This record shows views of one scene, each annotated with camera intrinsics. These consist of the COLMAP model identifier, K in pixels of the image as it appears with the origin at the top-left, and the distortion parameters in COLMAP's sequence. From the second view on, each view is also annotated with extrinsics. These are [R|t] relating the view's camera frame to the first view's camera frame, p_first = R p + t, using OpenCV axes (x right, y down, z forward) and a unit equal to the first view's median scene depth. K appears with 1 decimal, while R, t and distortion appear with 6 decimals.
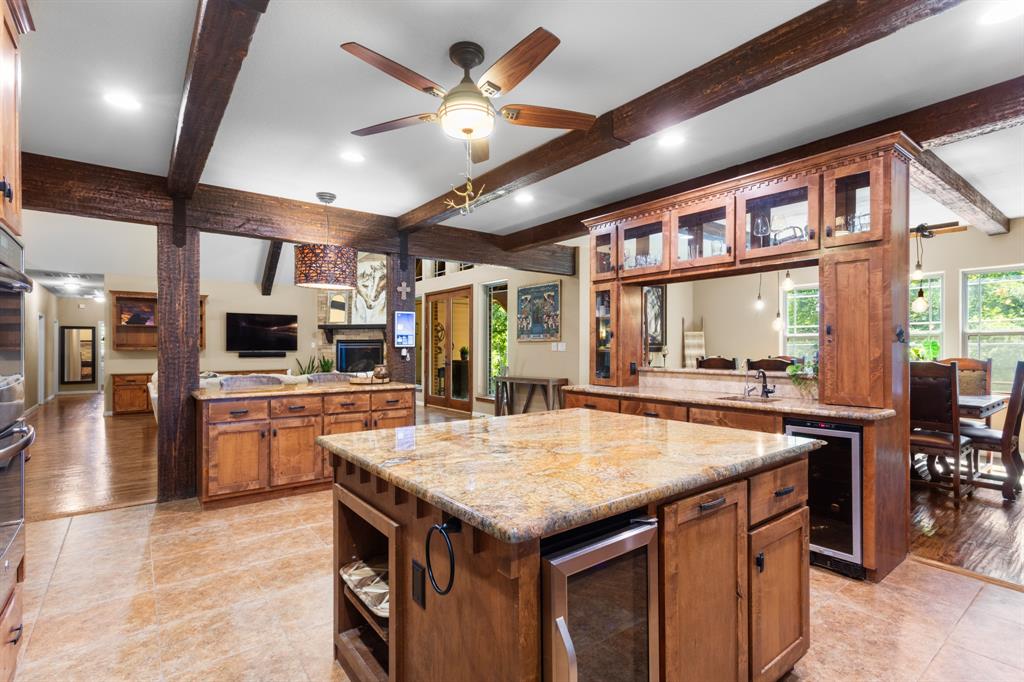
lens RADIAL K [[492.4, 0, 509.8], [0, 492.4, 344.6], [0, 0, 1]] dist [0.001825, -0.000595]
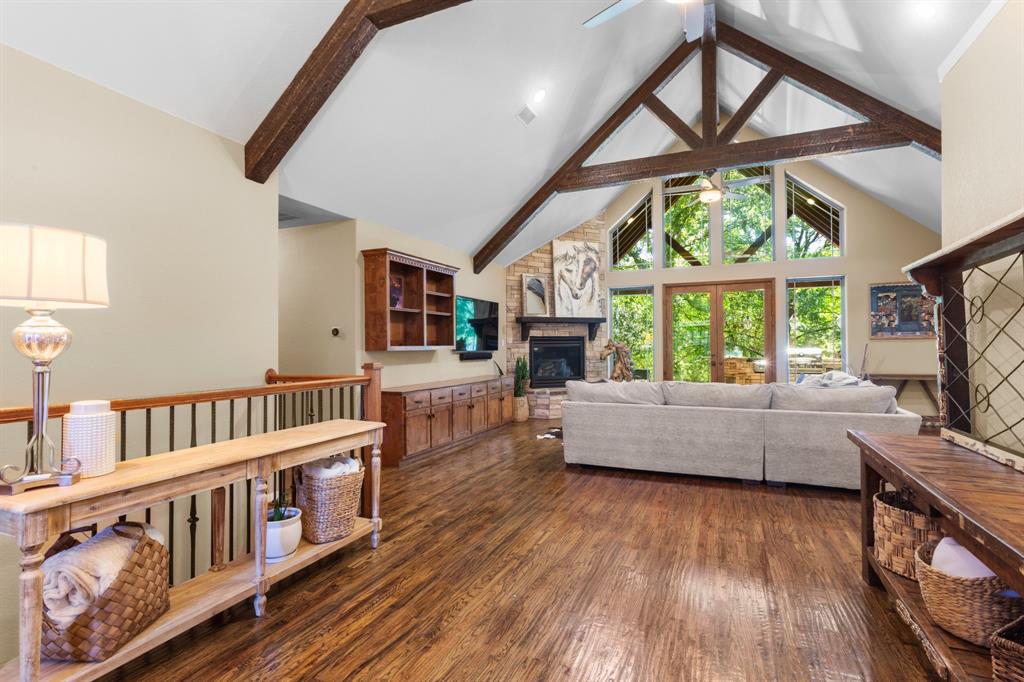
lens RADIAL K [[492.4, 0, 514.2], [0, 492.4, 342.4], [0, 0, 1]] dist [0.001825, -0.000595]
pose [[0.869352, 0.000999, 0.494192, -0.981586], [0.001078, 0.999992, -0.003919, 0.004119], [-0.494192, 0.003939, 0.869344, 0.426270]]
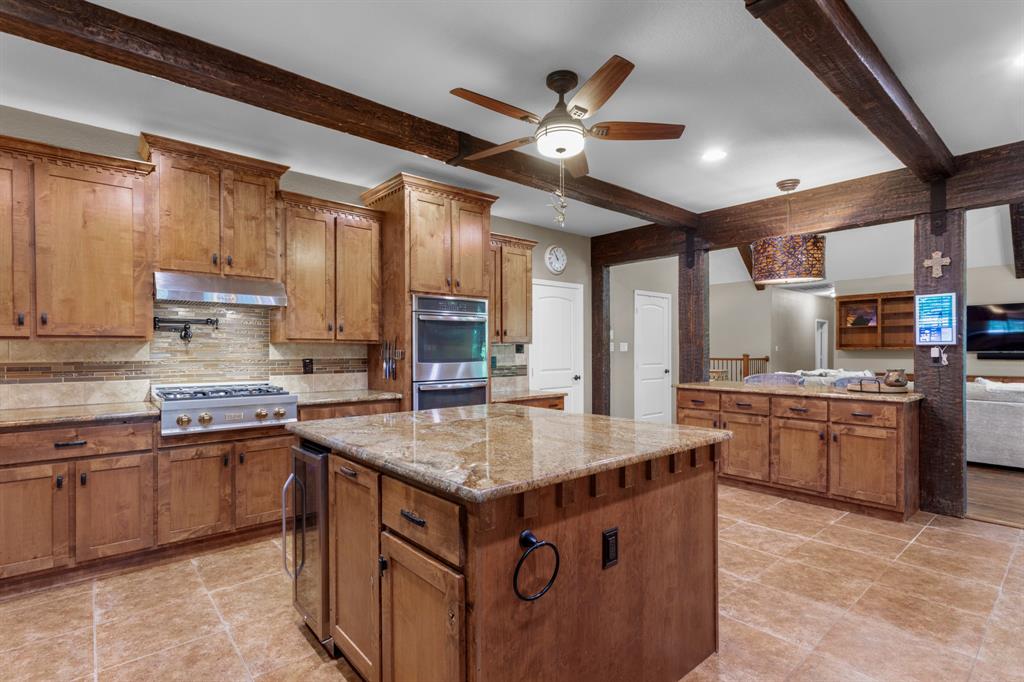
lens RADIAL K [[492.4, 0, 513.9], [0, 492.4, 350.7], [0, 0, 1]] dist [0.001825, -0.000595]
pose [[0.055637, 0.002845, -0.998447, 0.268748], [0.008725, 0.999956, 0.003336, 0.003316], [0.998413, -0.008897, 0.055610, 0.218031]]
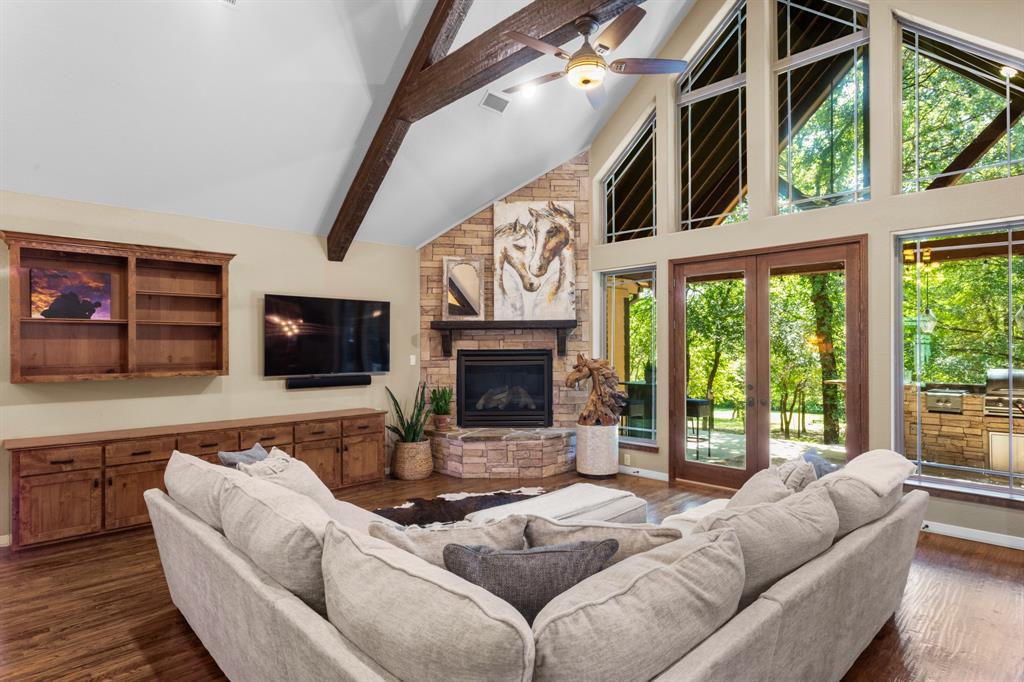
lens RADIAL K [[556.5, 0, 511.4], [0, 556.5, 340.7], [0, 0, 1]] dist [0.004892, 0.000641]
pose [[0.992806, 0.000367, 0.119737, -0.472676], [0.000266, 0.999986, -0.005265, -0.020640], [-0.119737, 0.005259, 0.992792, 0.521182]]
